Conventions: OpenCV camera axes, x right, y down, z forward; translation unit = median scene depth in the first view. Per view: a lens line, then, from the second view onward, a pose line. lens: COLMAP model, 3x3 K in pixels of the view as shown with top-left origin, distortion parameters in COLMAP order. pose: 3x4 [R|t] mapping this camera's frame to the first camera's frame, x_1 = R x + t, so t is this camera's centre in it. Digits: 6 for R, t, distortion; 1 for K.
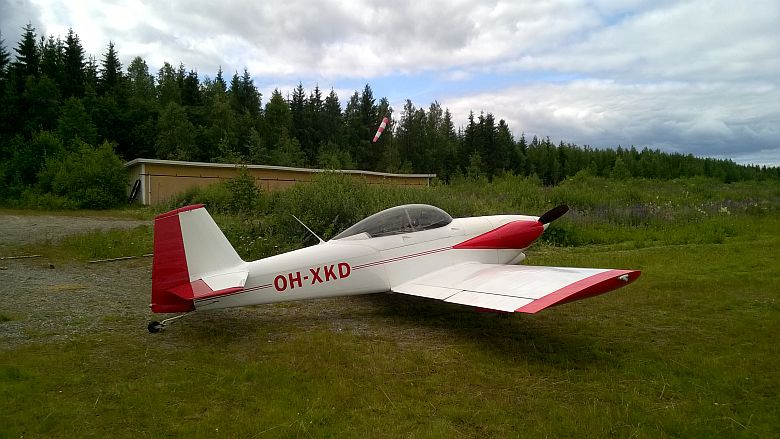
lens RADIAL K [[590.5, 0, 390.0], [0, 590.5, 222.0], [0, 0, 1]] dist [-0.009876, -0.036744]
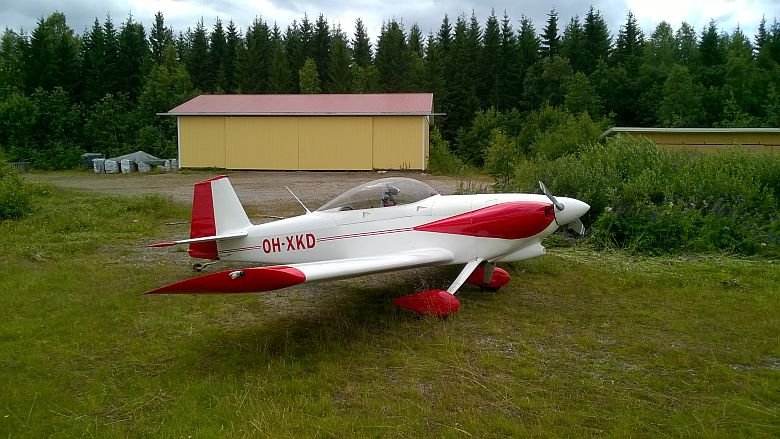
lens RADIAL K [[590.5, 0, 393.4], [0, 590.5, 216.5], [0, 0, 1]] dist [-0.009876, -0.036744]
pose [[0.605294, 0.066626, -0.793209, 0.113323], [-0.031287, 0.997712, 0.059928, -0.003736], [0.795387, -0.011456, 0.605993, 0.067979]]
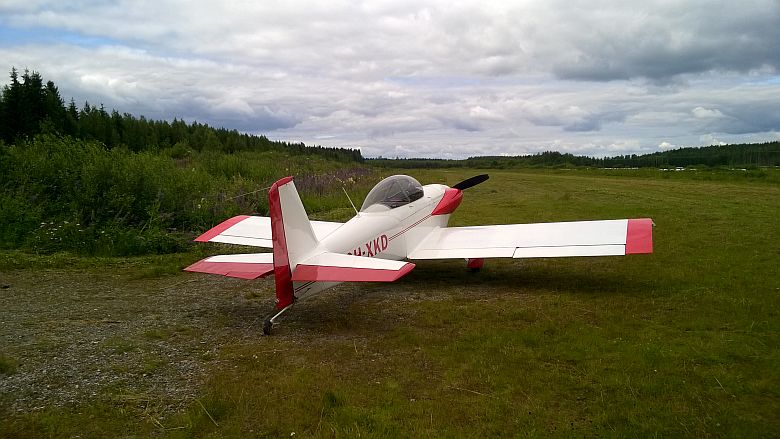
lens RADIAL K [[590.5, 0, 384.3], [0, 590.5, 217.0], [0, 0, 1]] dist [-0.009876, -0.036744]
pose [[0.737652, -0.051610, 0.673206, -0.101029], [0.026080, 0.998508, 0.047972, -0.000954], [-0.674678, -0.017830, 0.737897, 0.038715]]
